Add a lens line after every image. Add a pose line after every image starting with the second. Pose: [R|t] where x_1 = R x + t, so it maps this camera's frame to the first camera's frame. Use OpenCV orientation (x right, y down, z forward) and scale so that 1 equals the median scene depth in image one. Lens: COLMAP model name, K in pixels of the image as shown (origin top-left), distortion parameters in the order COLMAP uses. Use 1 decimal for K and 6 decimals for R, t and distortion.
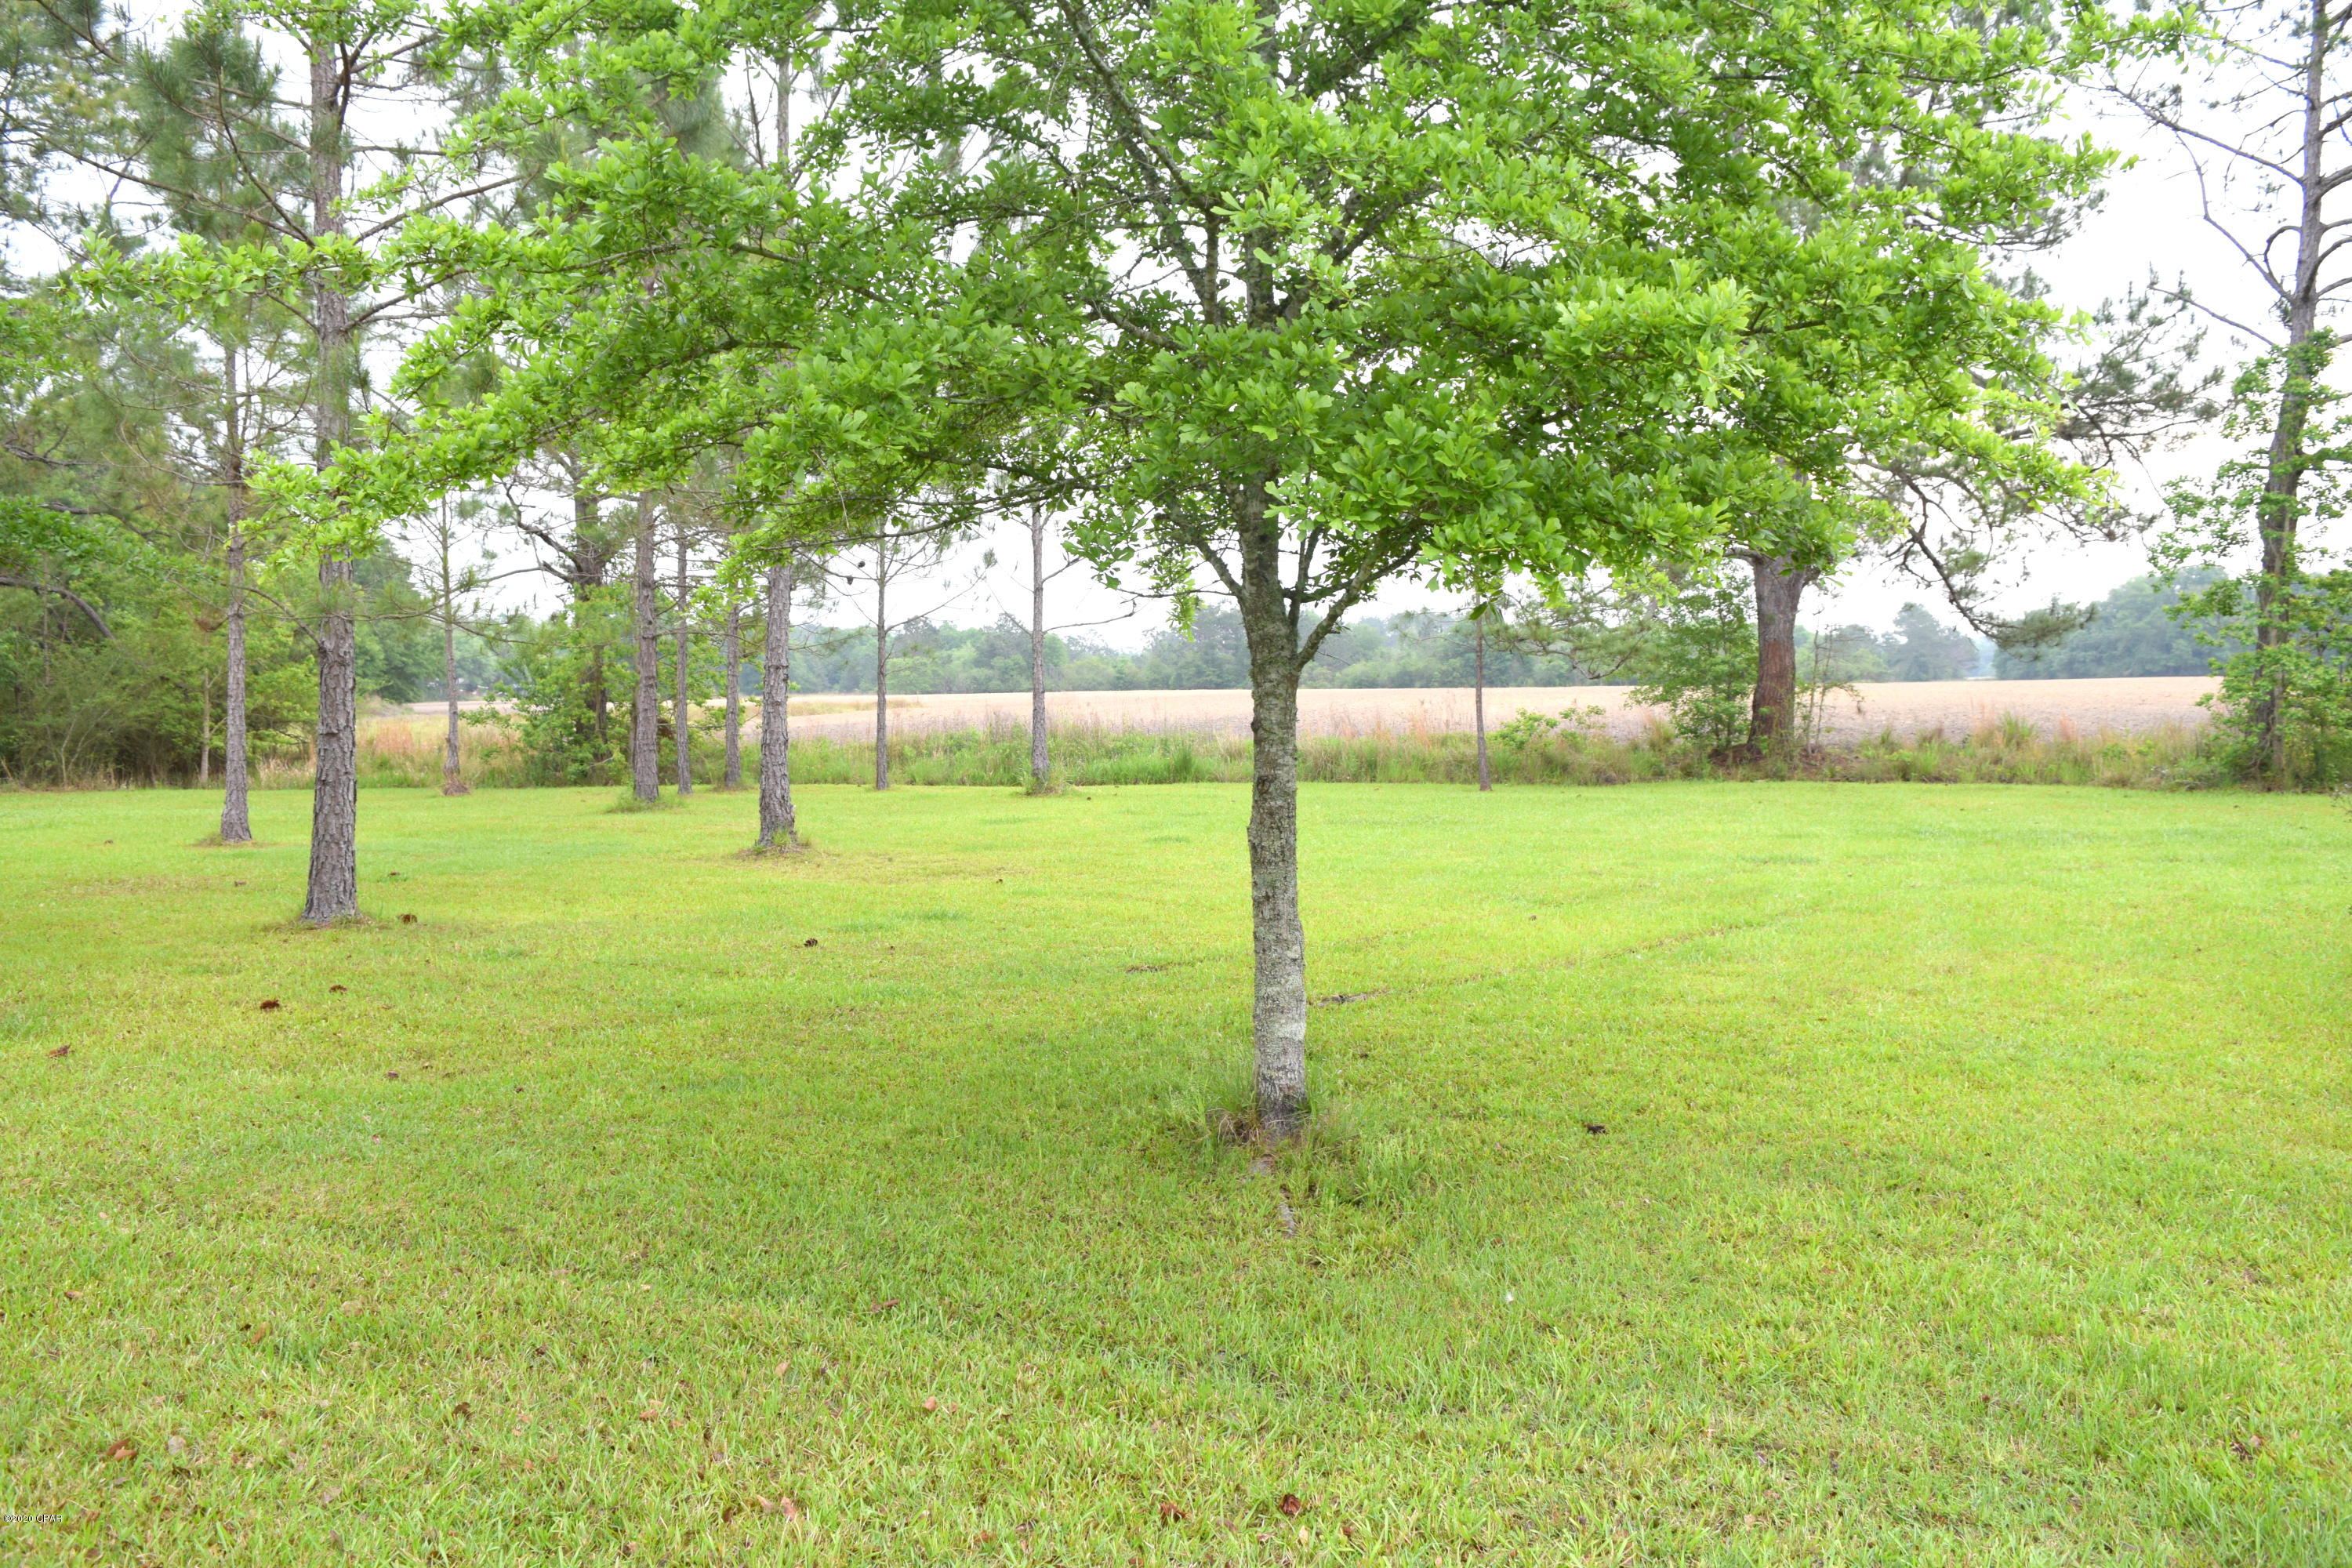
lens RADIAL K [[1894.5, 0, 1167.1], [0, 1894.5, 755.4], [0, 0, 1]] dist [-0.005116, 0.005474]
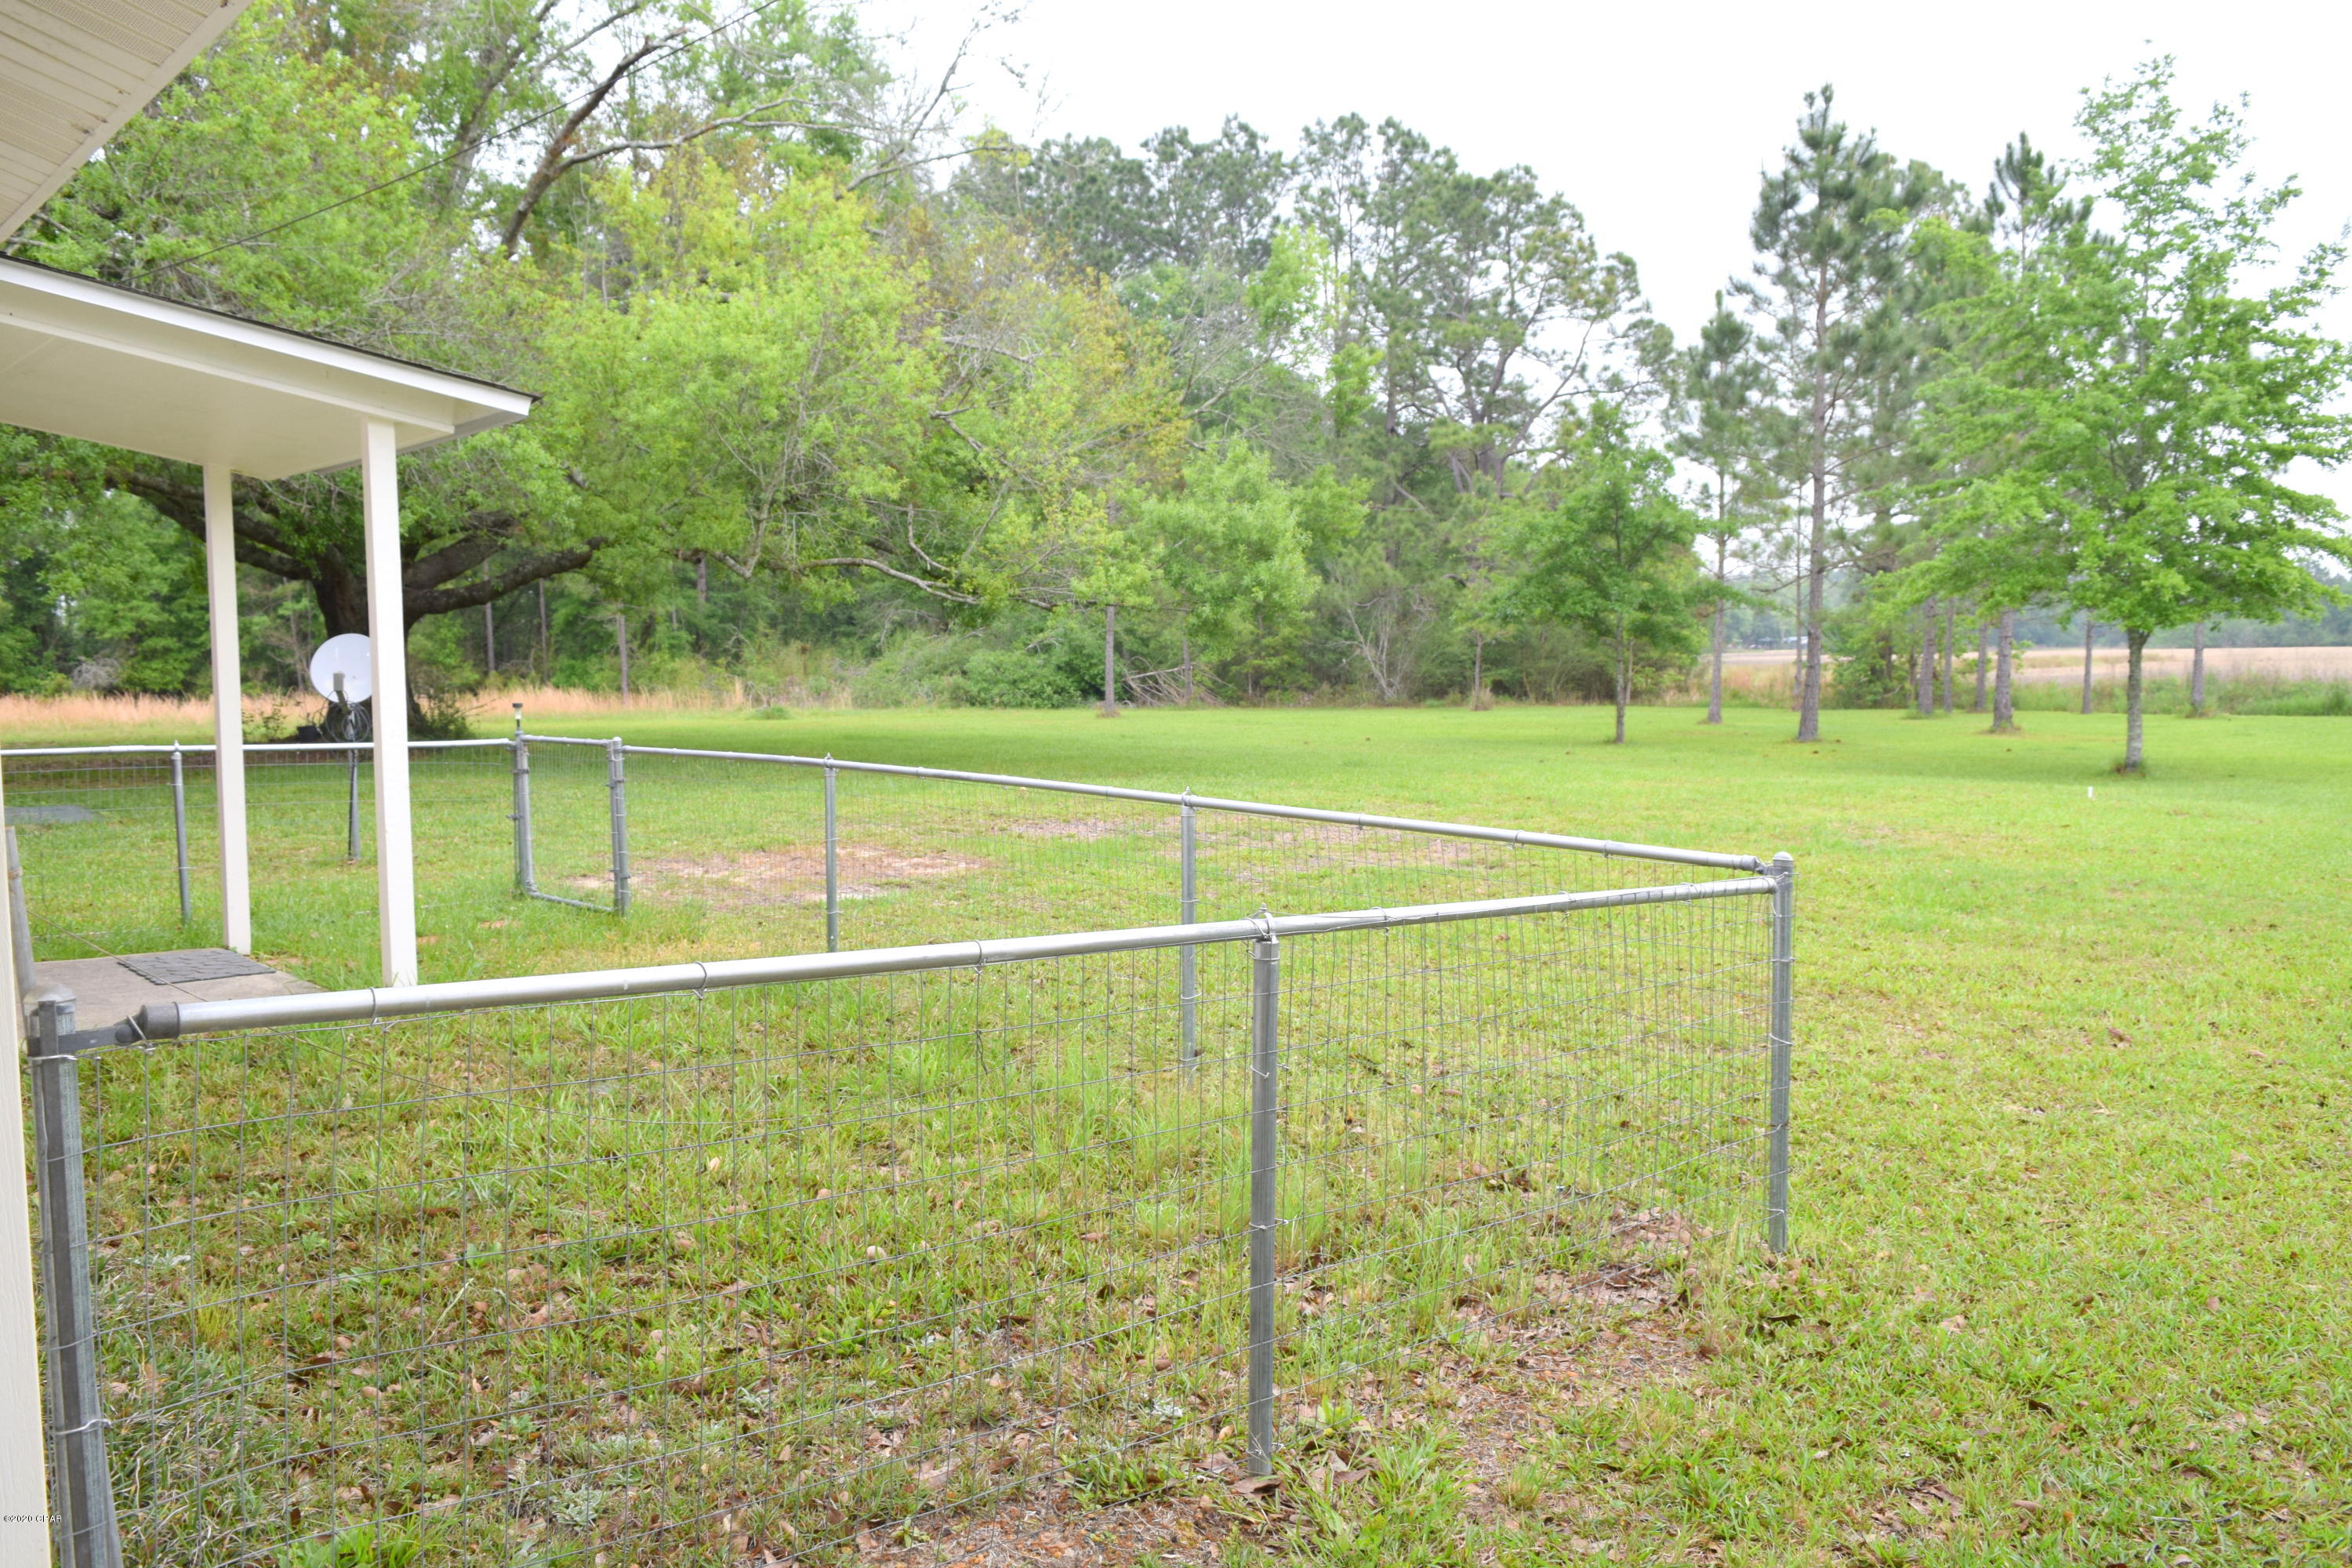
lens RADIAL K [[1894.5, 0, 1167.1], [0, 1894.5, 755.4], [0, 0, 1]] dist [-0.005116, 0.005474]
pose [[0.804703, 0.035112, -0.592638, 0.135126], [-0.020486, 0.999297, 0.031388, 0.016818], [0.593324, -0.013118, 0.804857, -0.557735]]
